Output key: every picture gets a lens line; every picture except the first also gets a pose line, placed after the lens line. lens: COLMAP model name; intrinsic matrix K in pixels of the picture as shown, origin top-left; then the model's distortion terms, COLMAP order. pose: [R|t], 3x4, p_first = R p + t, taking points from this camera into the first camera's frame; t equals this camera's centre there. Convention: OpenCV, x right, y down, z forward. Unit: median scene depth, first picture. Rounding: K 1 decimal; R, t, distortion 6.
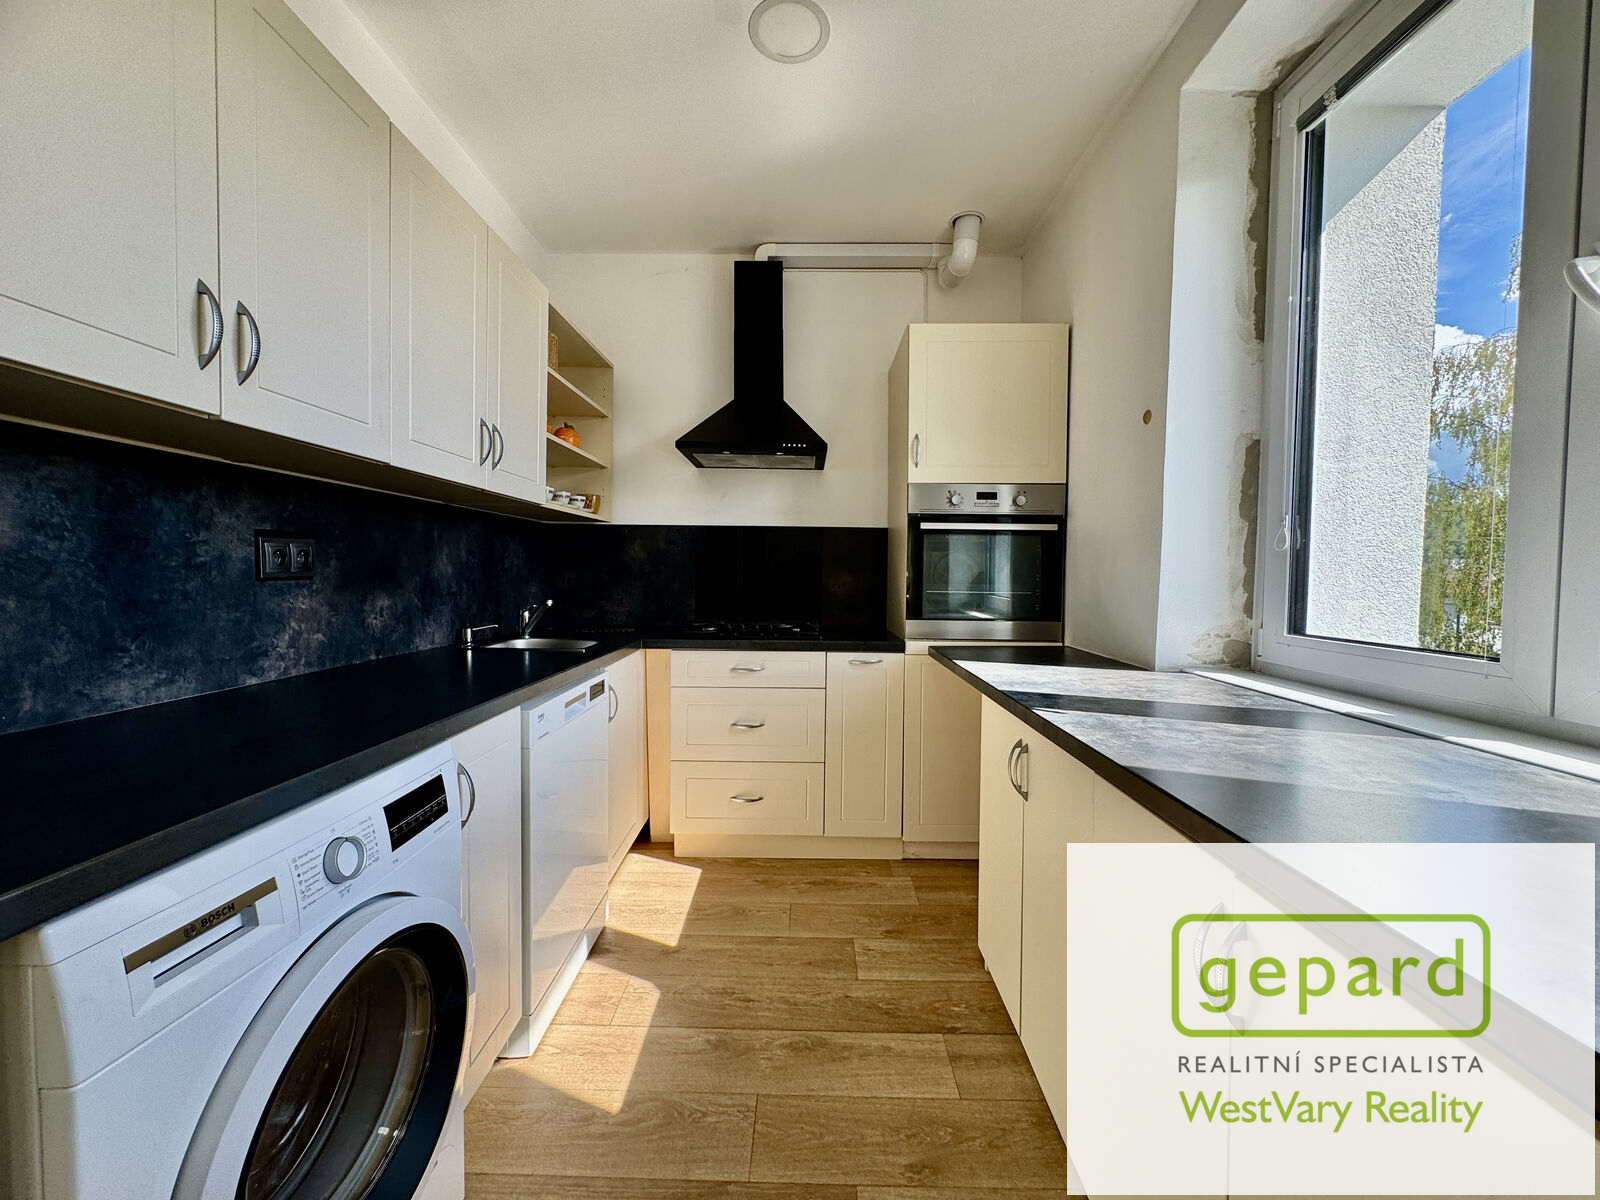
lens RADIAL K [[640.4, 0, 800.9], [0, 640.4, 595.7], [0, 0, 1]] dist [-0.004259, -0.000171]
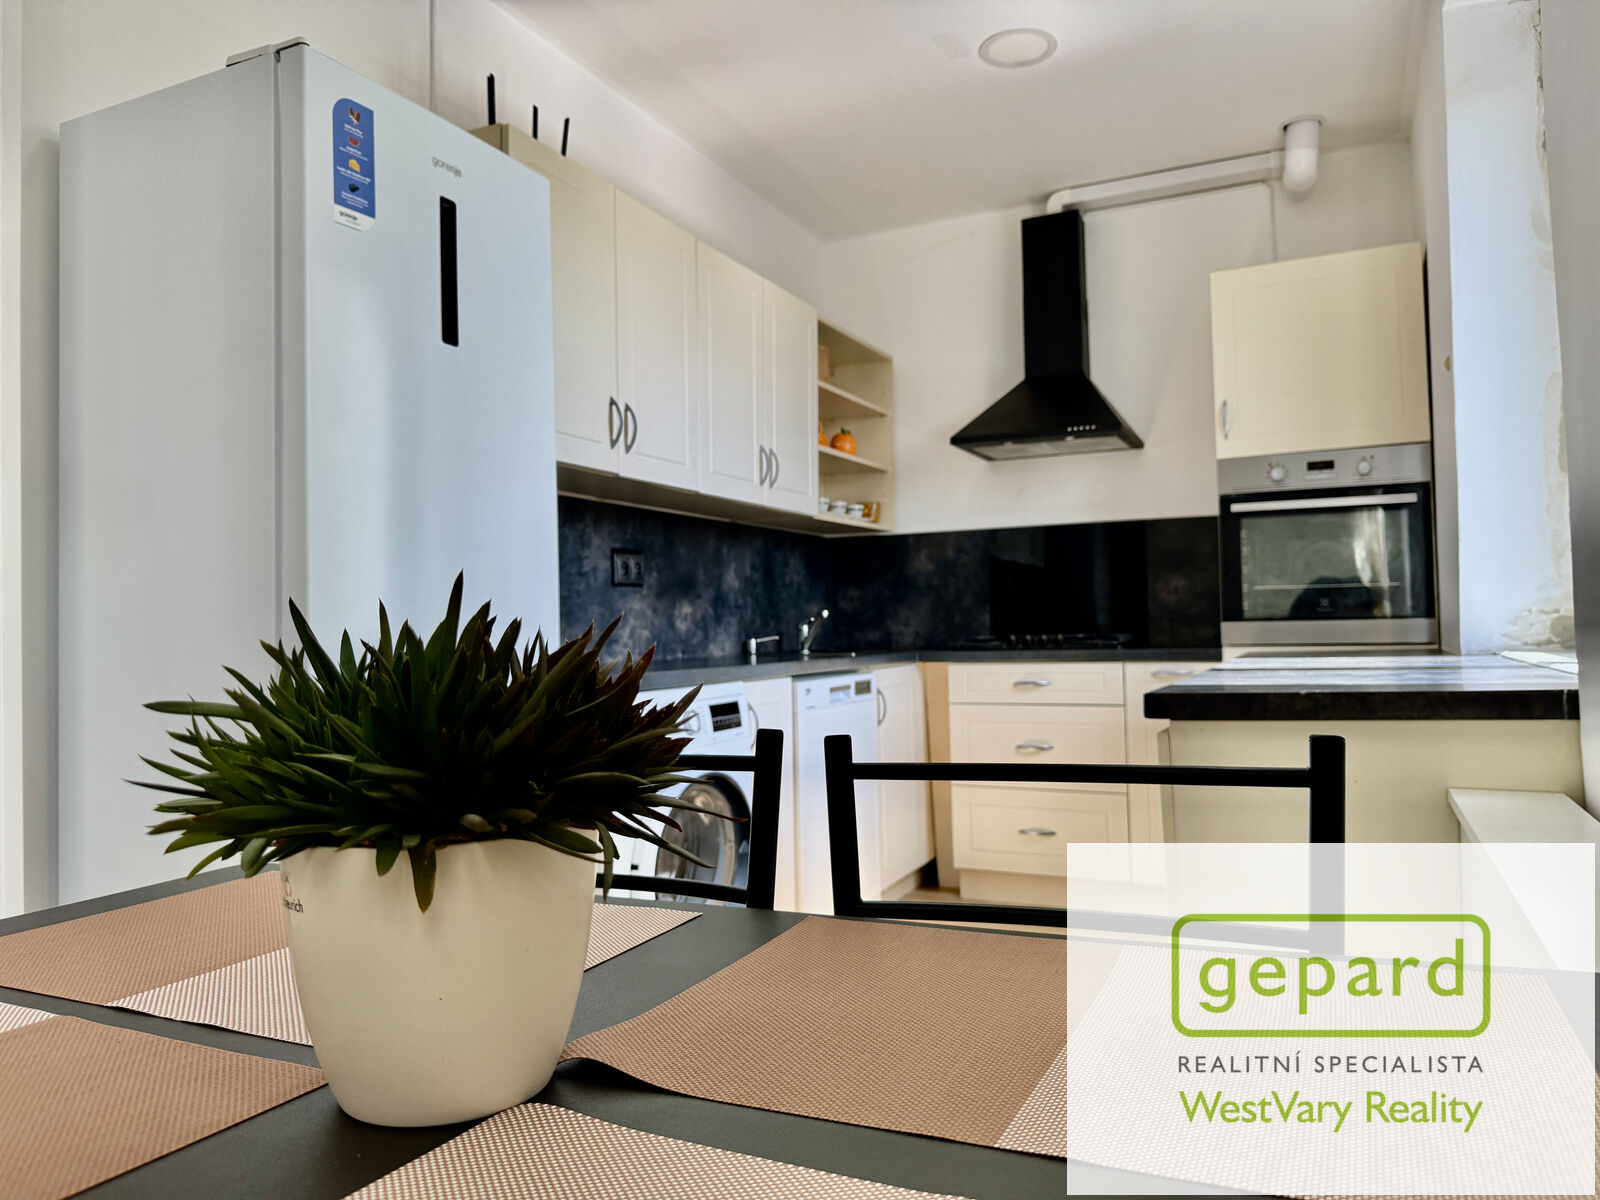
lens RADIAL K [[1127.5, 0, 800.0], [0, 1127.5, 600.0], [0, 0, 1]] dist [0.083132, -0.141121]
pose [[0.906553, -0.040251, -0.420169, 0.317354], [0.015077, 0.997895, -0.063066, 0.102159], [0.421823, 0.050837, 0.905252, -0.620253]]
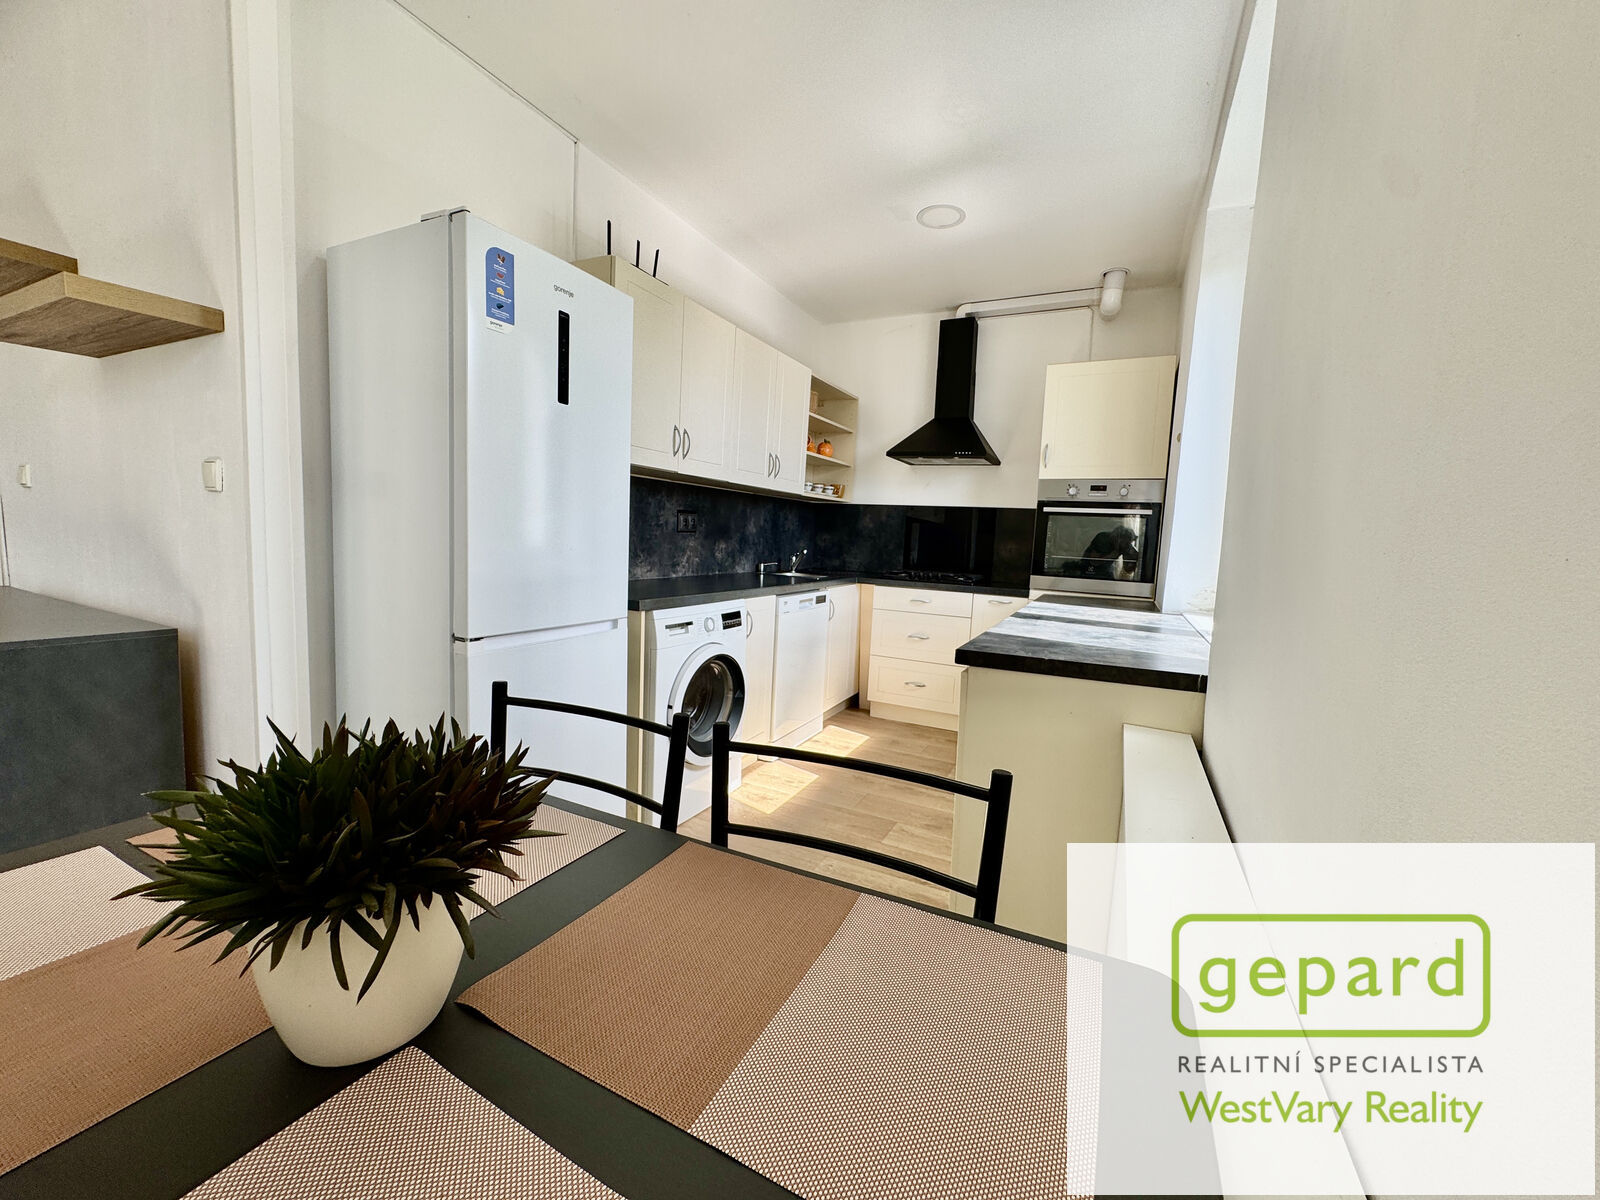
lens RADIAL K [[640.4, 0, 800.9], [0, 640.4, 595.7], [0, 0, 1]] dist [-0.004259, -0.000171]
pose [[0.898790, 0.073404, -0.432191, 0.353831], [-0.052913, 0.996839, 0.059267, 0.028114], [0.435175, -0.030400, 0.899832, -0.559353]]
